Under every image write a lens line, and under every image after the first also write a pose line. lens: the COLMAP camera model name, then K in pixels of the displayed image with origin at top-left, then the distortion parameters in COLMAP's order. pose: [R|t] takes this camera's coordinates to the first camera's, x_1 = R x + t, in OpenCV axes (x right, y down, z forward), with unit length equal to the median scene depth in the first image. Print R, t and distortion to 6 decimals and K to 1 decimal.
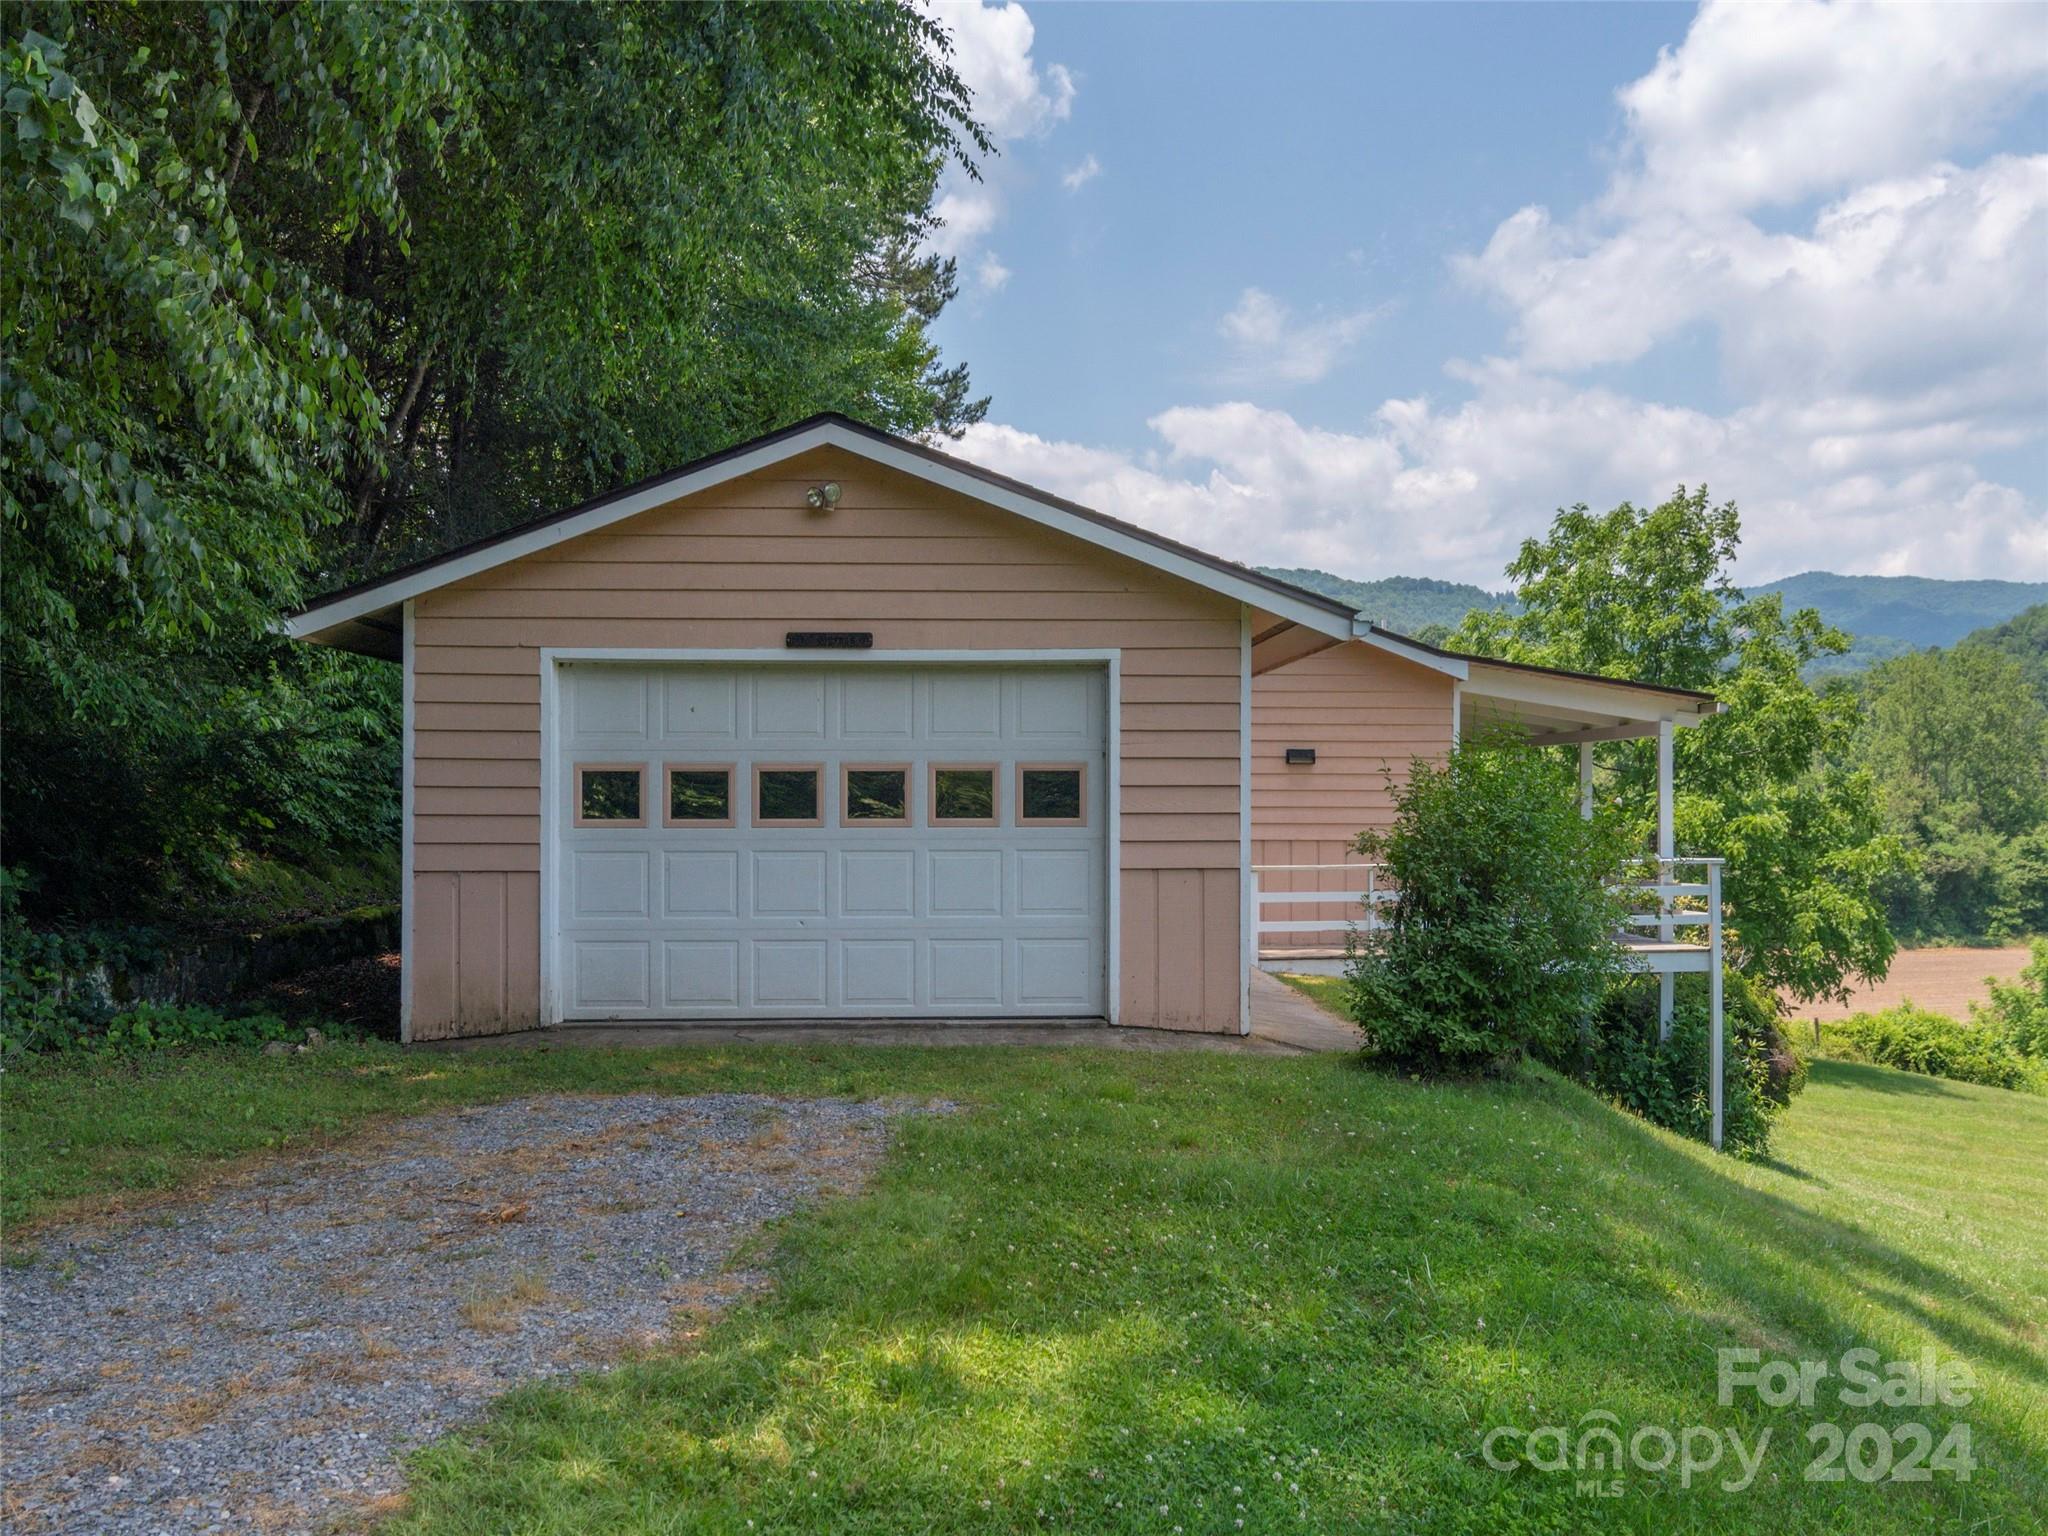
lens RADIAL K [[1674.4, 0, 1024.2], [0, 1674.4, 723.6], [0, 0, 1]] dist [-0.021684, 0.021744]
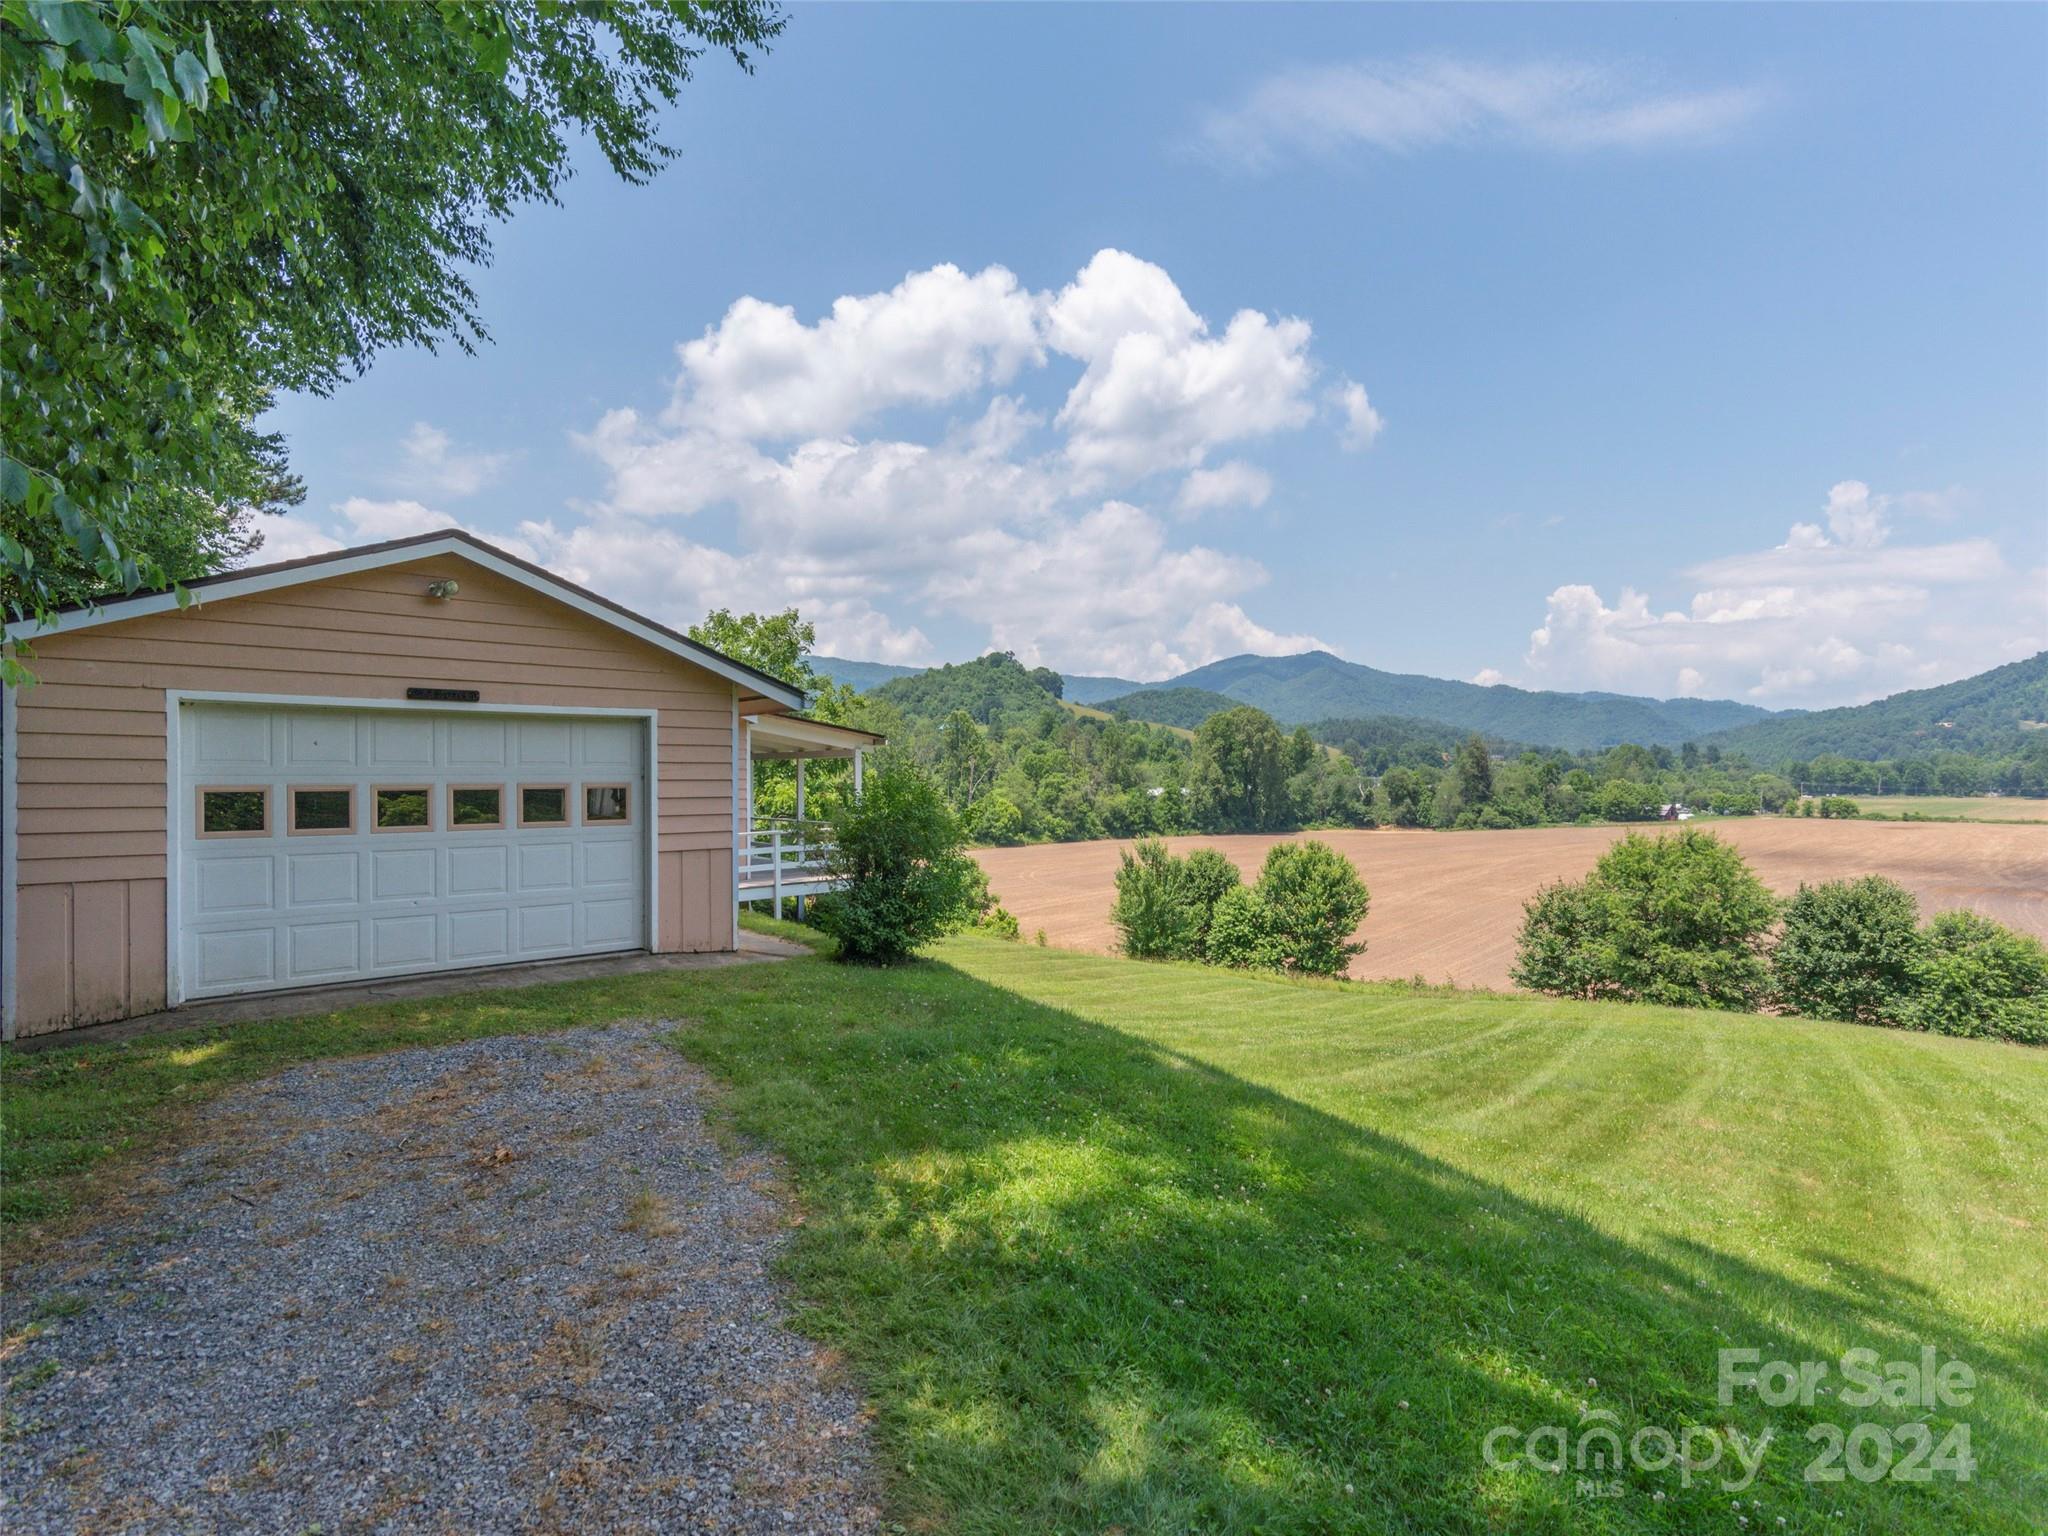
lens RADIAL K [[1009.5, 0, 989.1], [0, 1009.5, 757.1], [0, 0, 1]] dist [0.009446, -0.002350]
pose [[0.794287, 0.008899, 0.607477, -0.261081], [-0.024597, 0.999544, 0.017520, -0.024153], [-0.607044, -0.028858, 0.794144, 0.073327]]
